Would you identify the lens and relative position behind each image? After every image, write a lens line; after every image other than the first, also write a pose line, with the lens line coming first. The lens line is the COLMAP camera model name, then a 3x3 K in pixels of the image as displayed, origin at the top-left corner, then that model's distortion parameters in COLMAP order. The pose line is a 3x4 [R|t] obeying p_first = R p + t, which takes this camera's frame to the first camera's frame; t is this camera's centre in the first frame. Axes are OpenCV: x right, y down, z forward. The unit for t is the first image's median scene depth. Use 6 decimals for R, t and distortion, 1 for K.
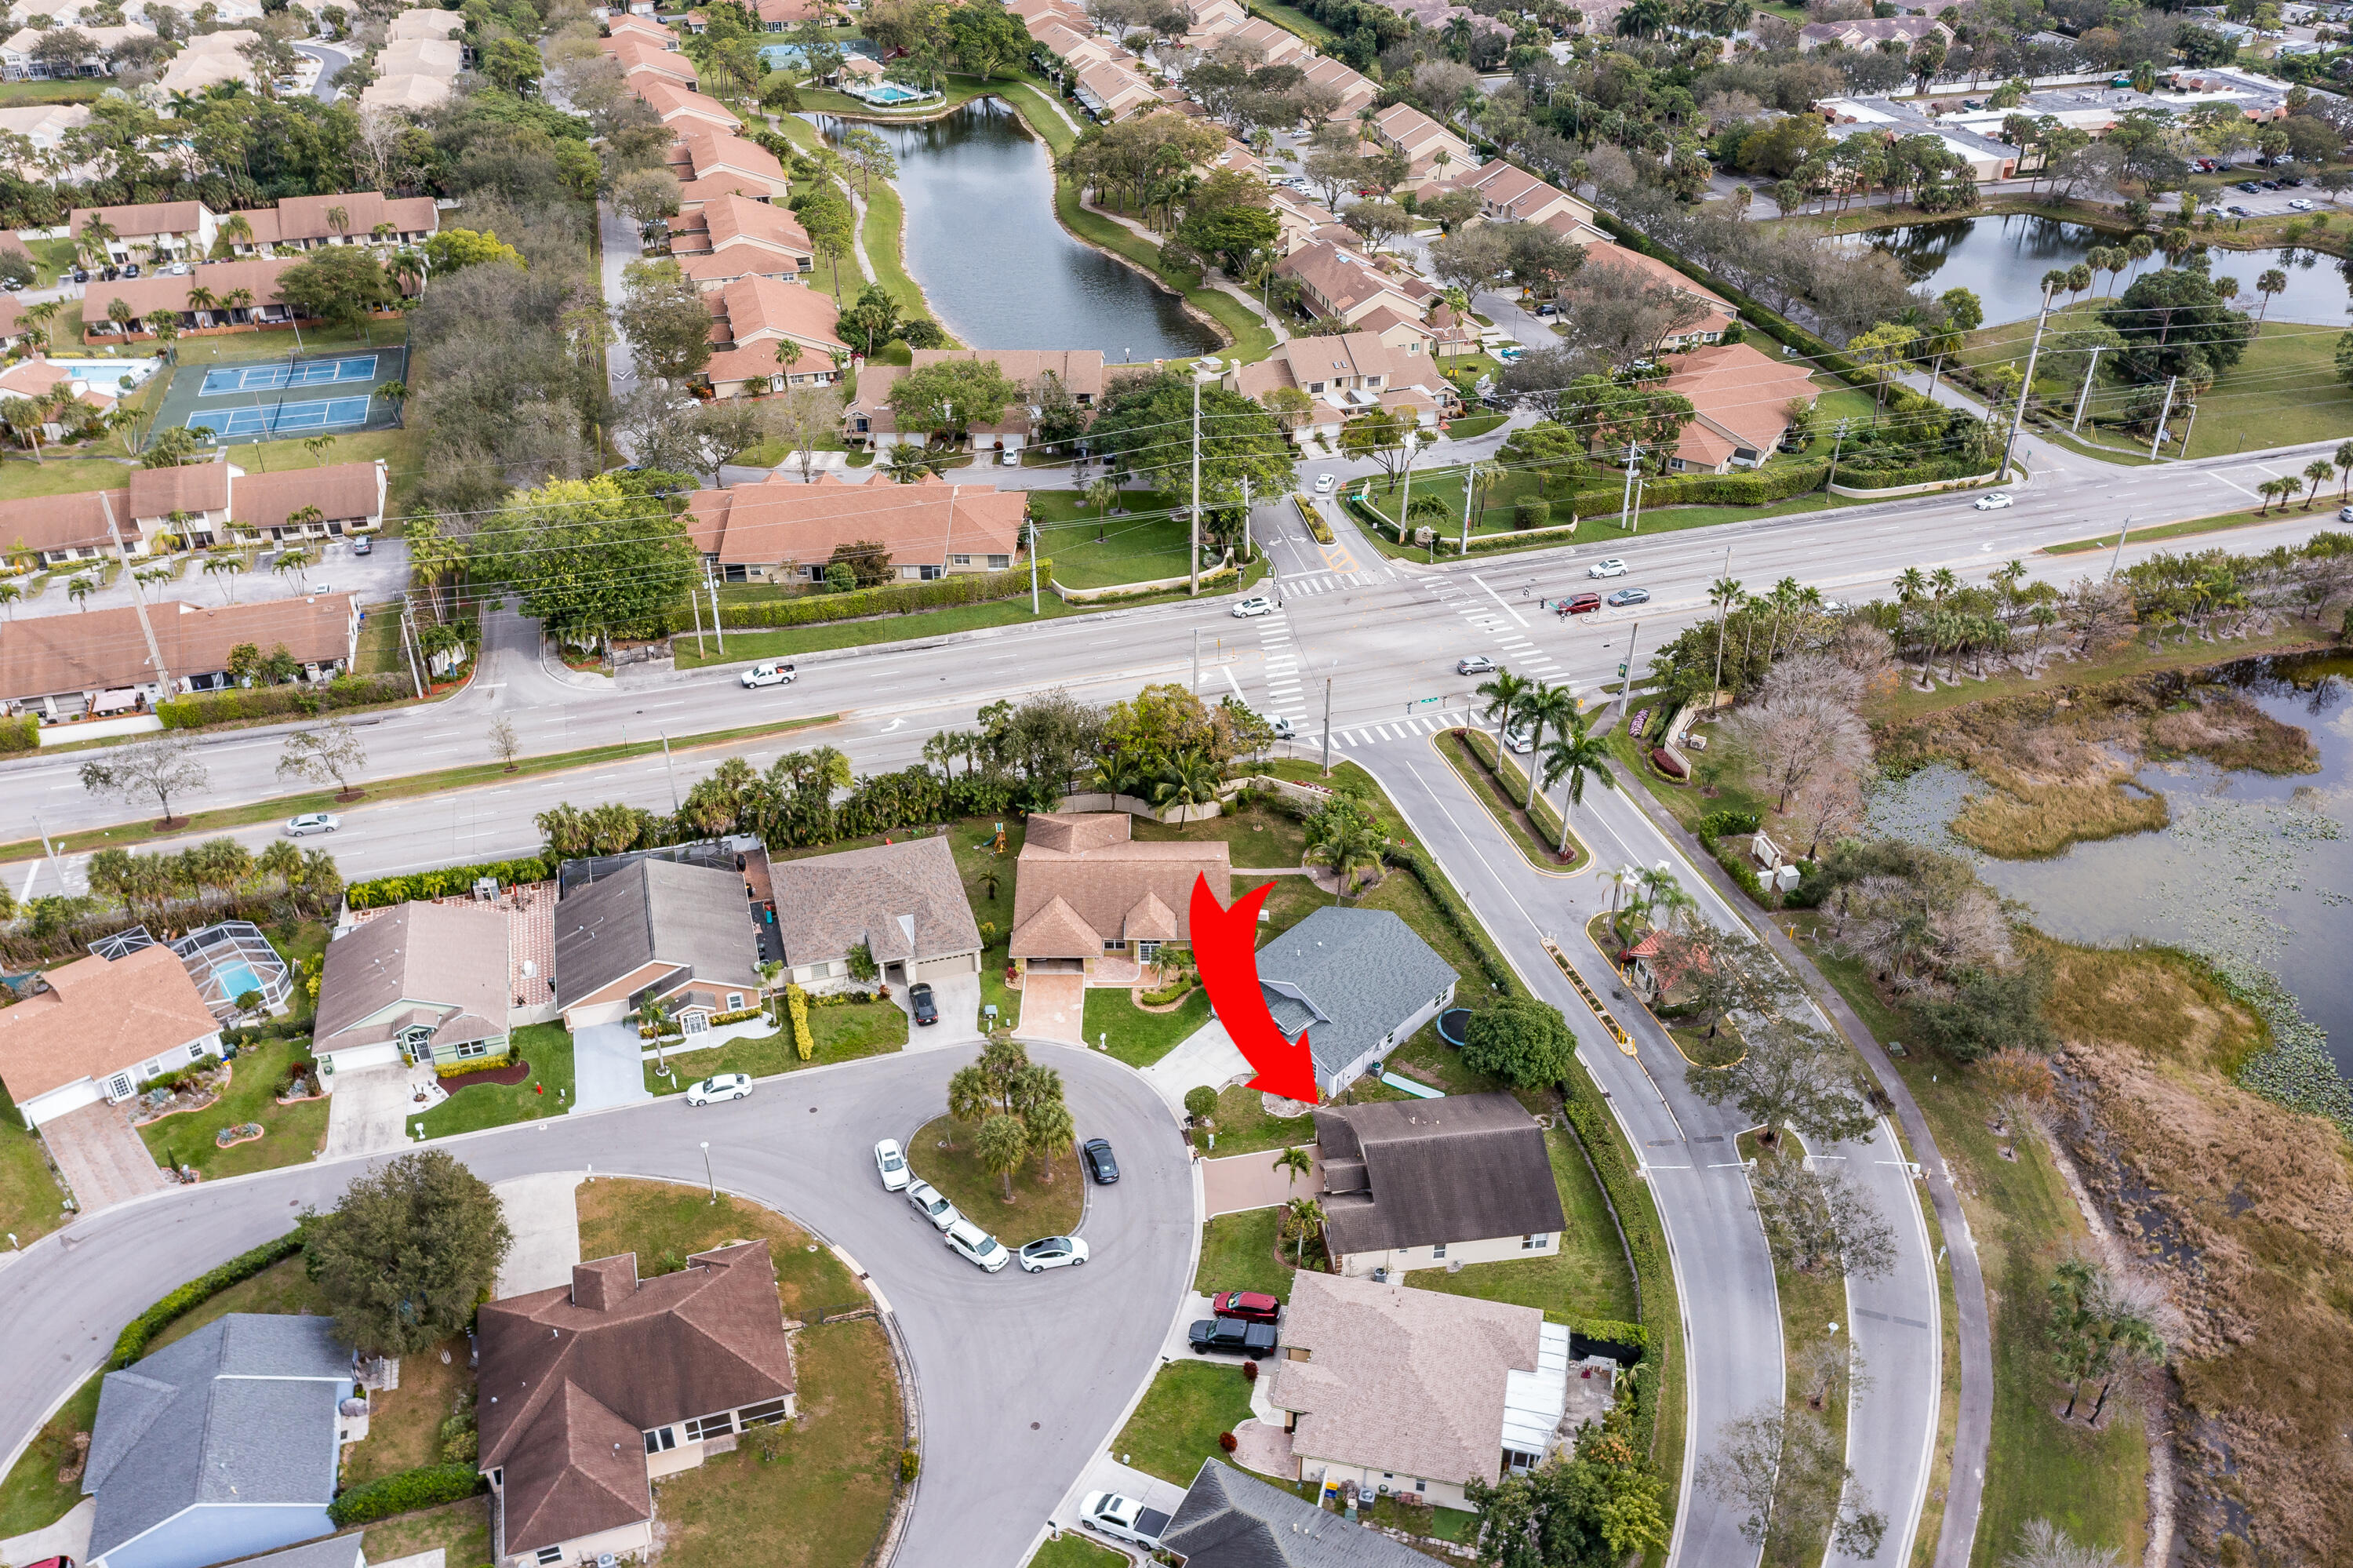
lens RADIAL K [[1861.6, 0, 1176.5], [0, 1861.6, 784.0], [0, 0, 1]] dist [0.000355, 0.004253]
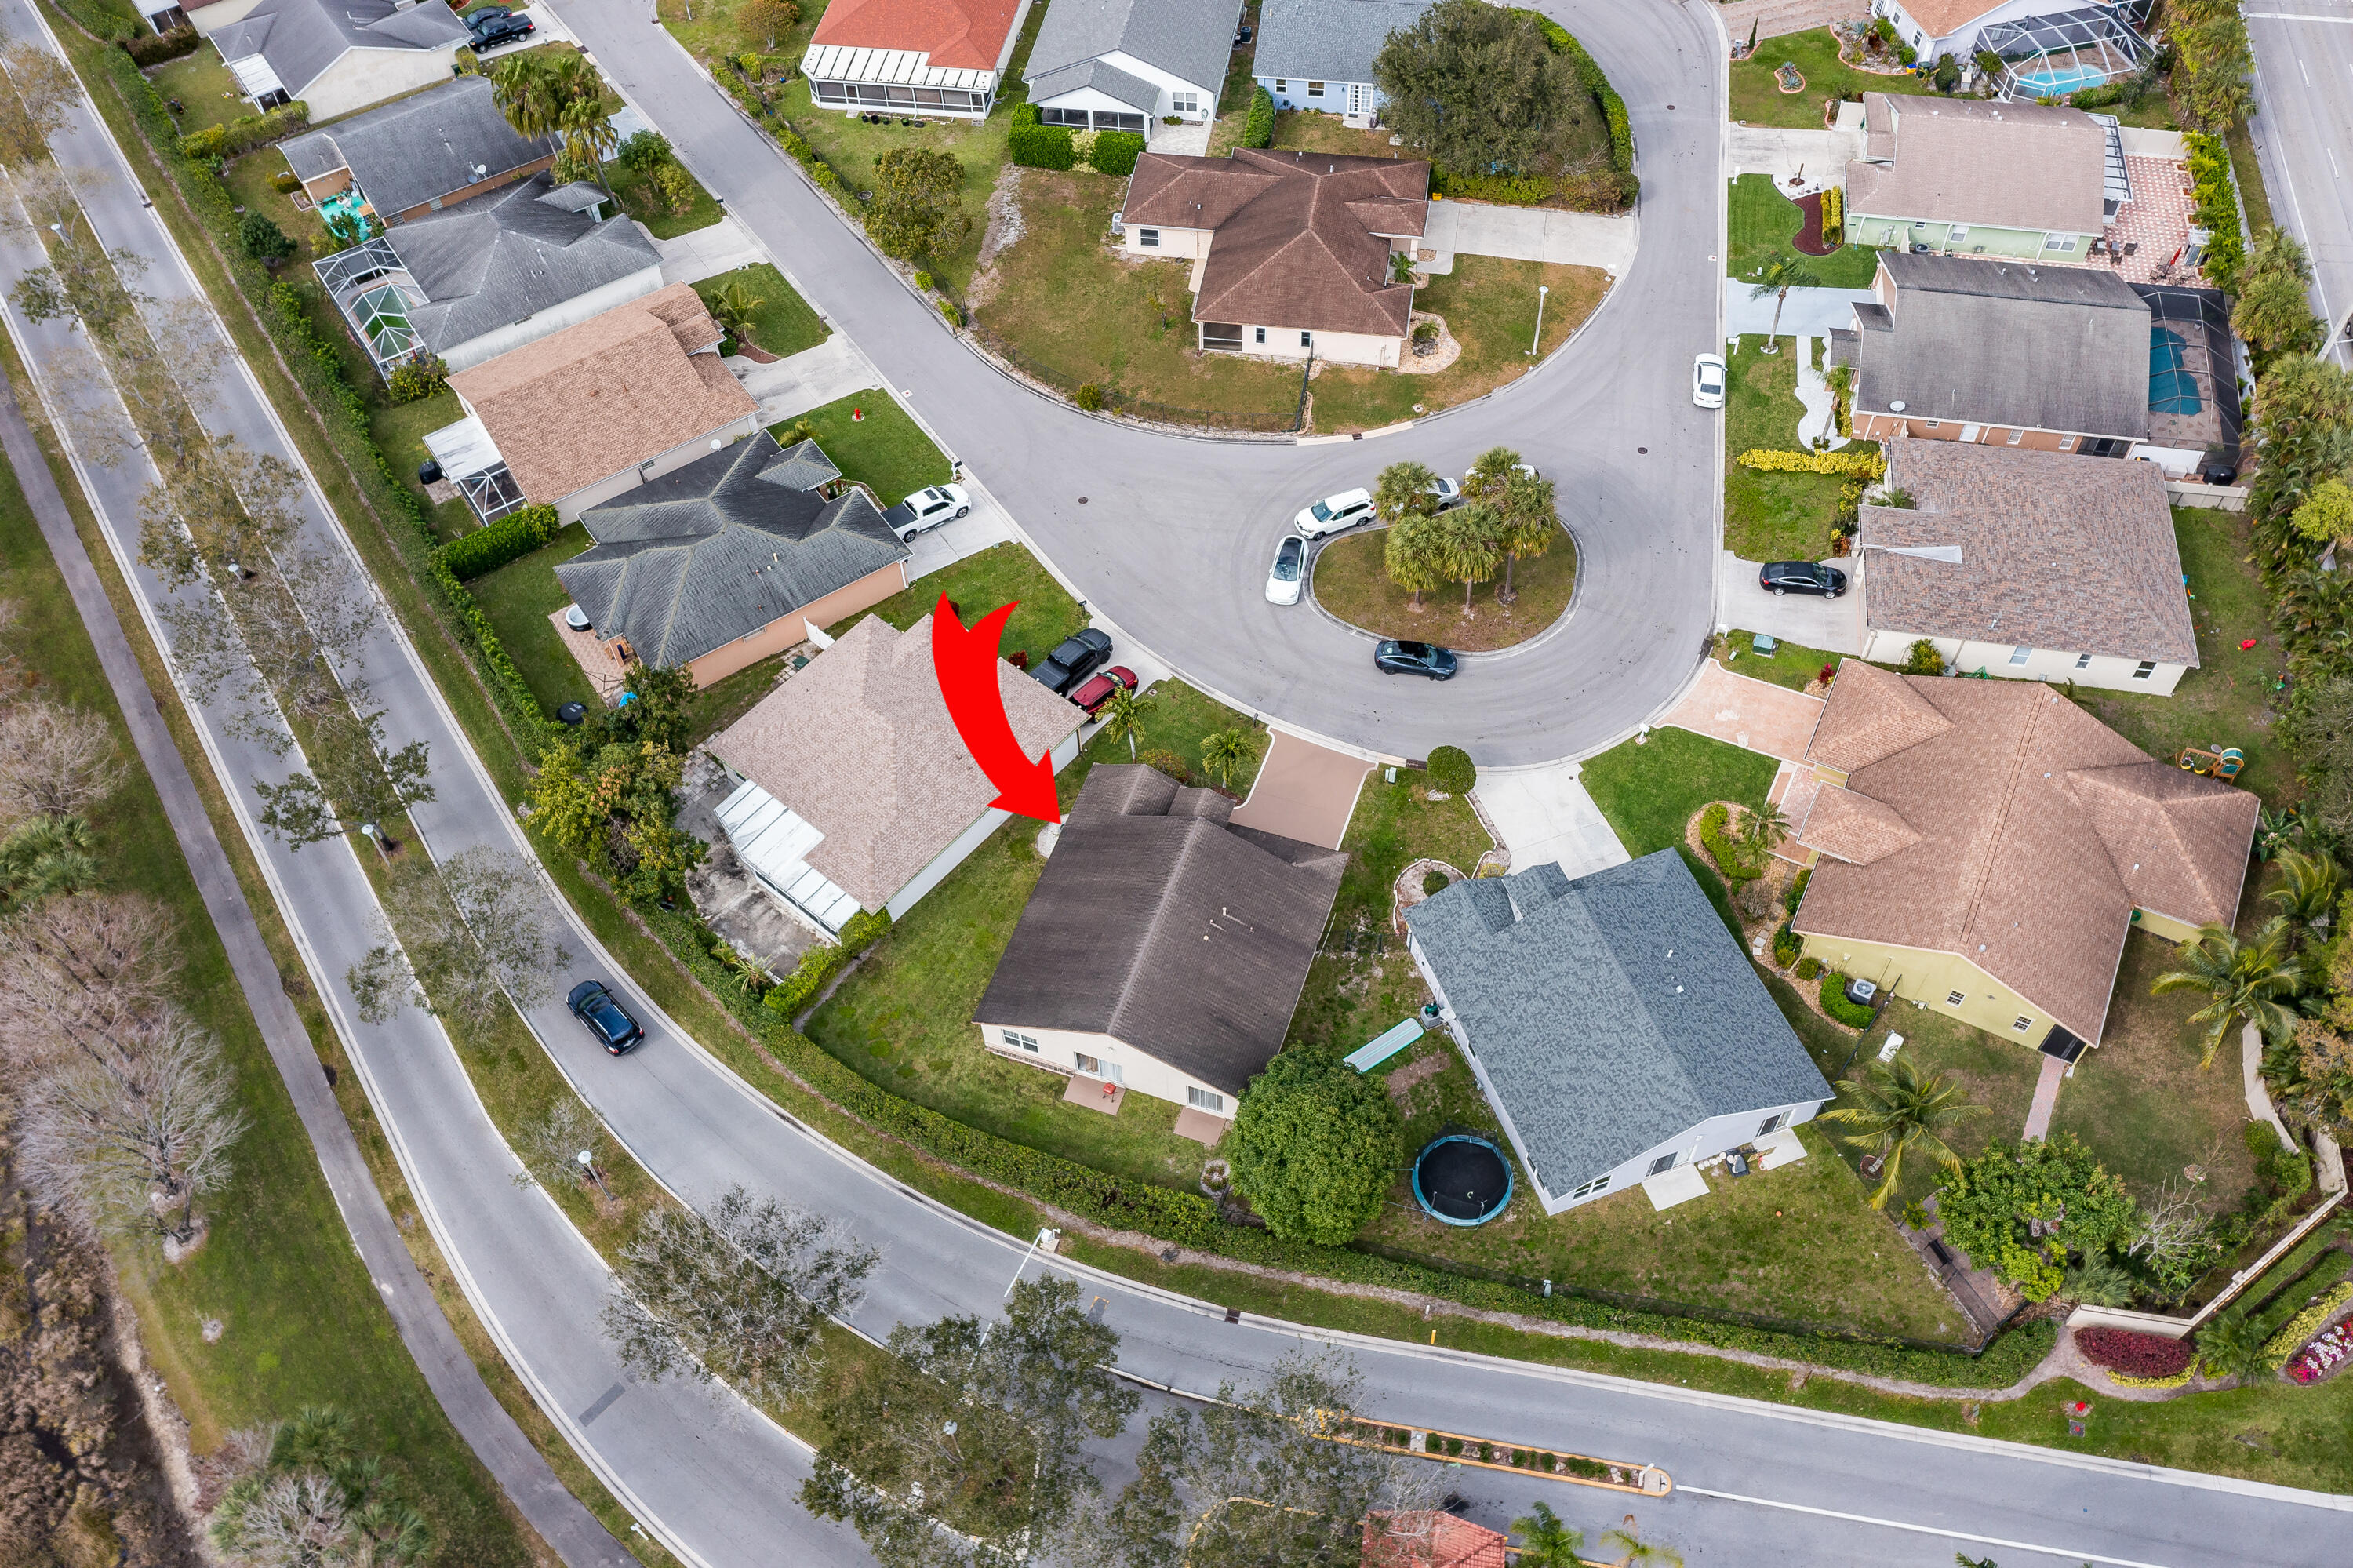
lens RADIAL K [[1896.4, 0, 1174.2], [0, 1896.4, 756.5], [0, 0, 1]] dist [-0.000742, -0.005070]
pose [[-0.456120, 0.710291, -0.536136, 0.432063], [-0.456856, 0.330114, 0.826019, -0.367145], [0.763699, 0.621701, 0.173929, 0.779888]]
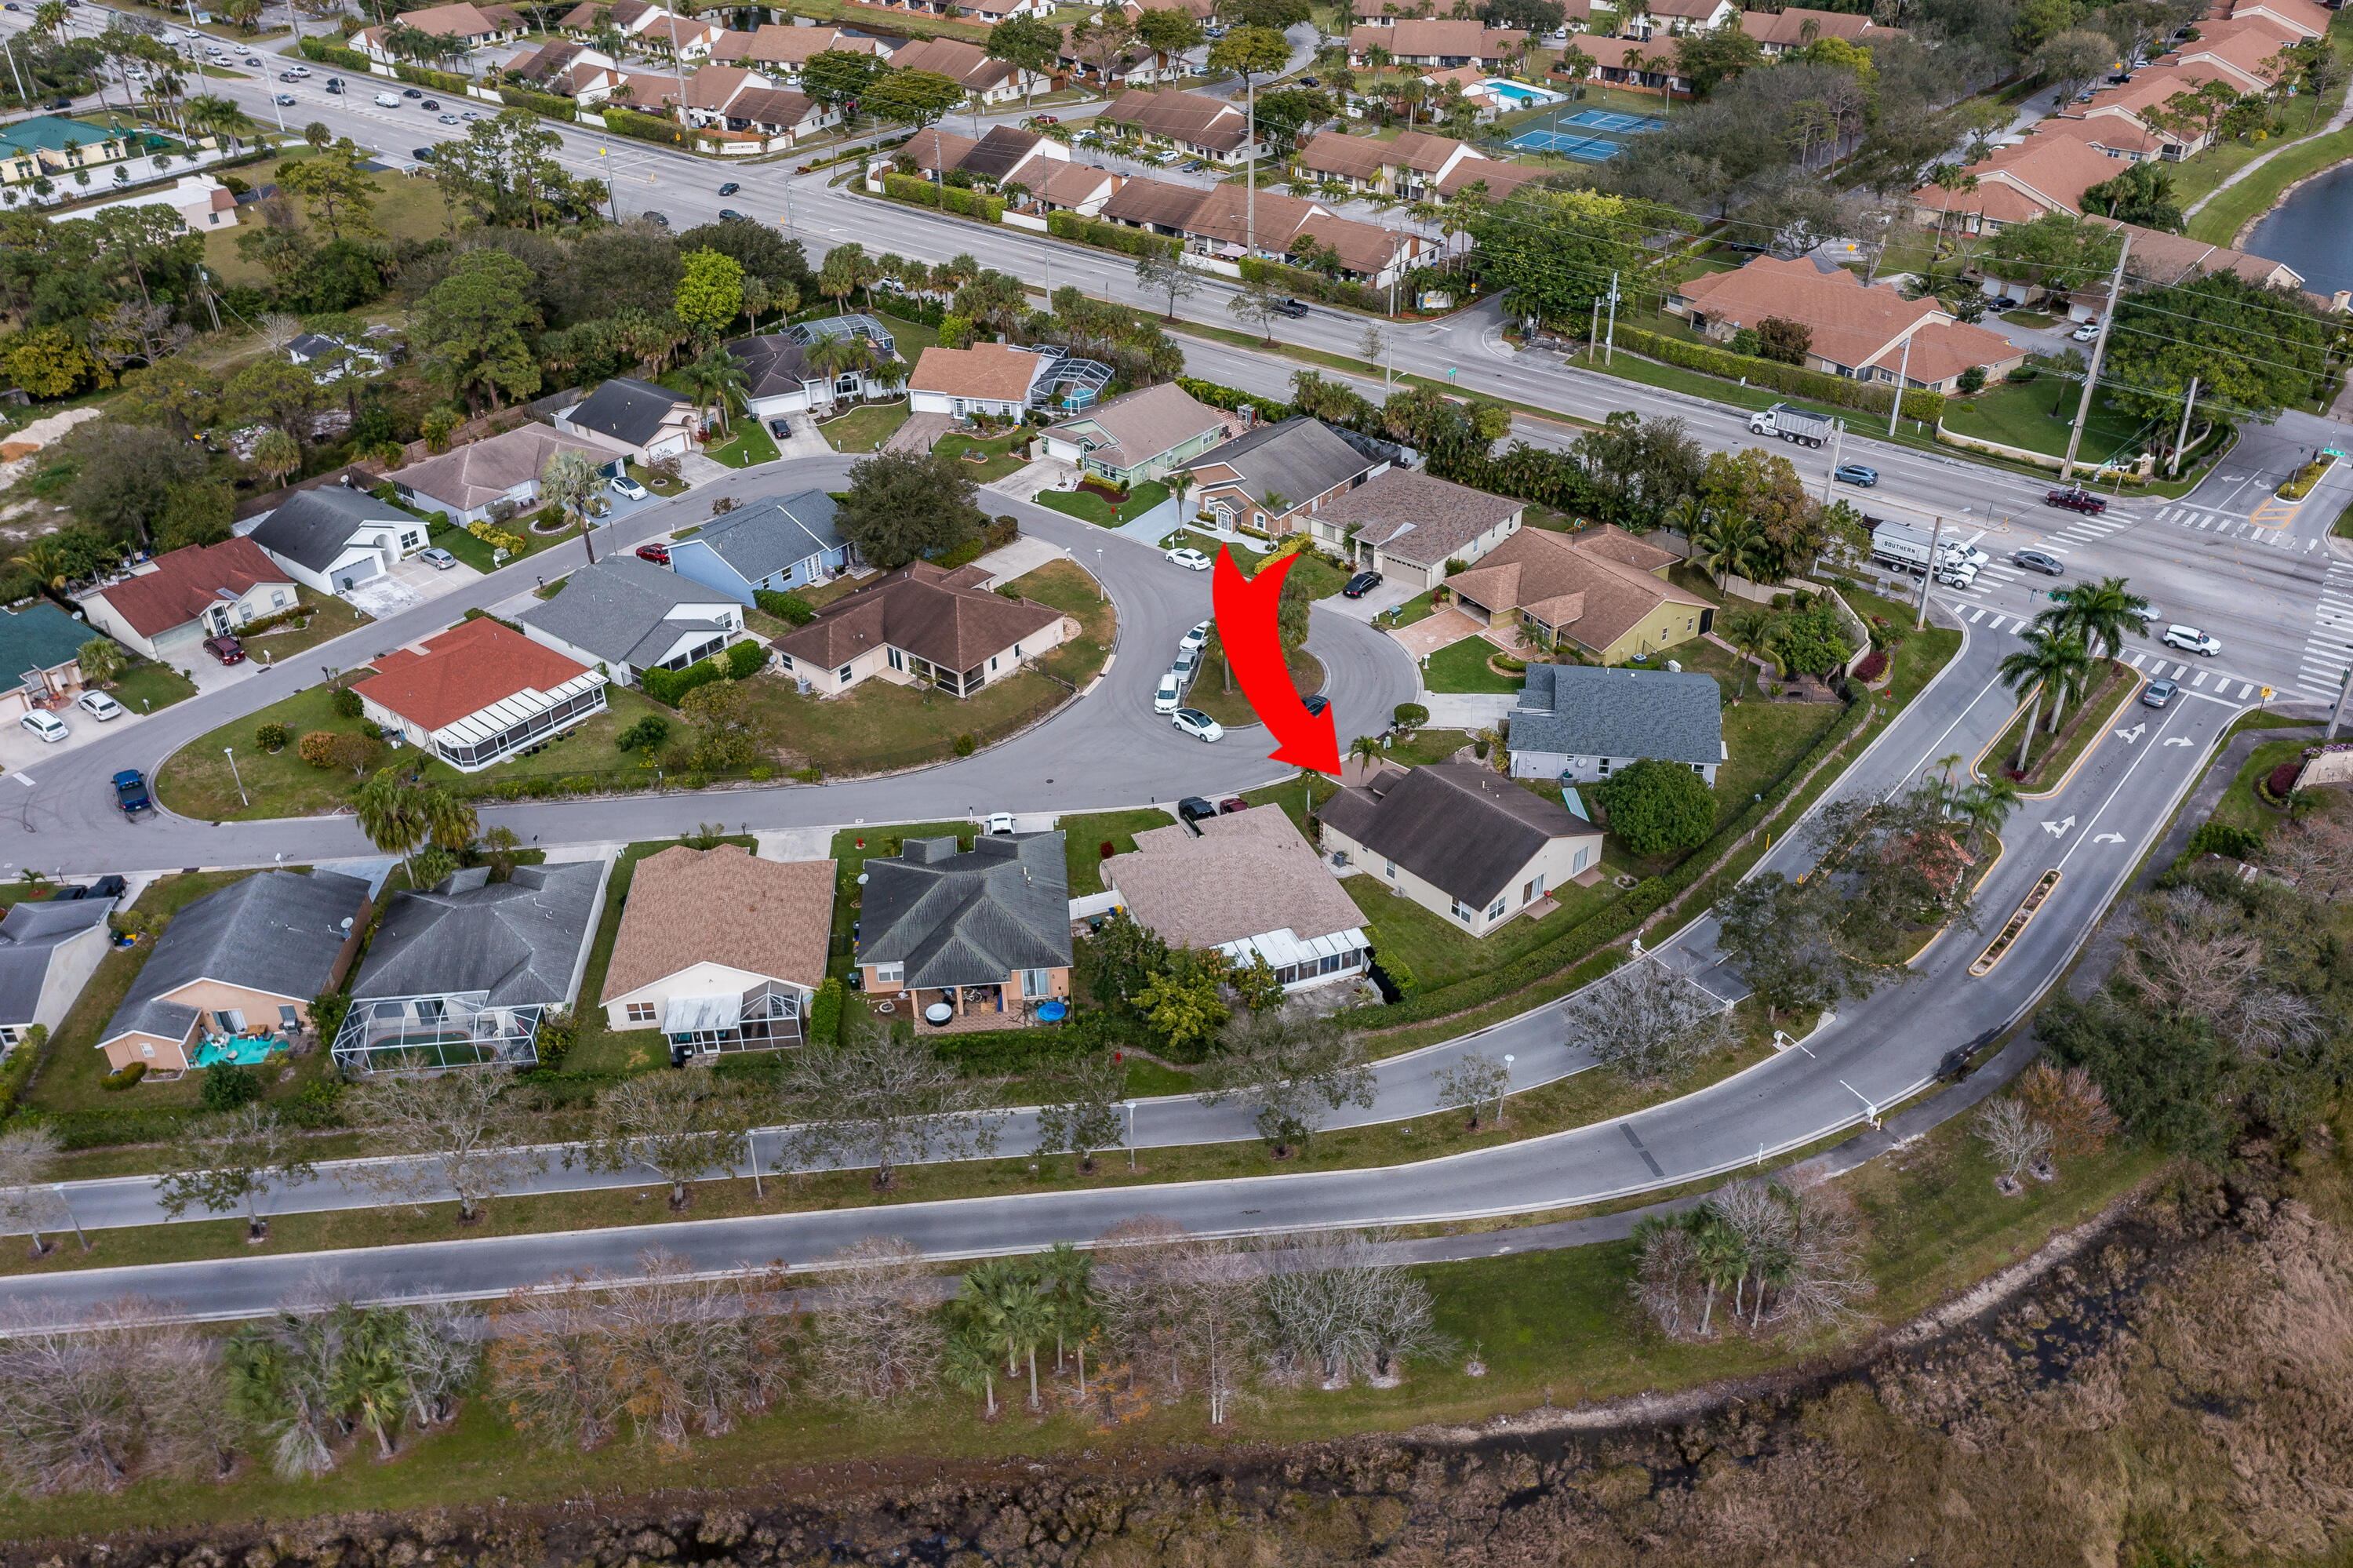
lens RADIAL K [[1861.6, 0, 1176.5], [0, 1861.6, 784.0], [0, 0, 1]] dist [0.000355, 0.004253]
pose [[0.551718, 0.445365, -0.705165, 0.712155], [-0.434486, 0.875178, 0.212802, 0.032509], [0.711920, 0.188977, 0.676357, 0.169121]]
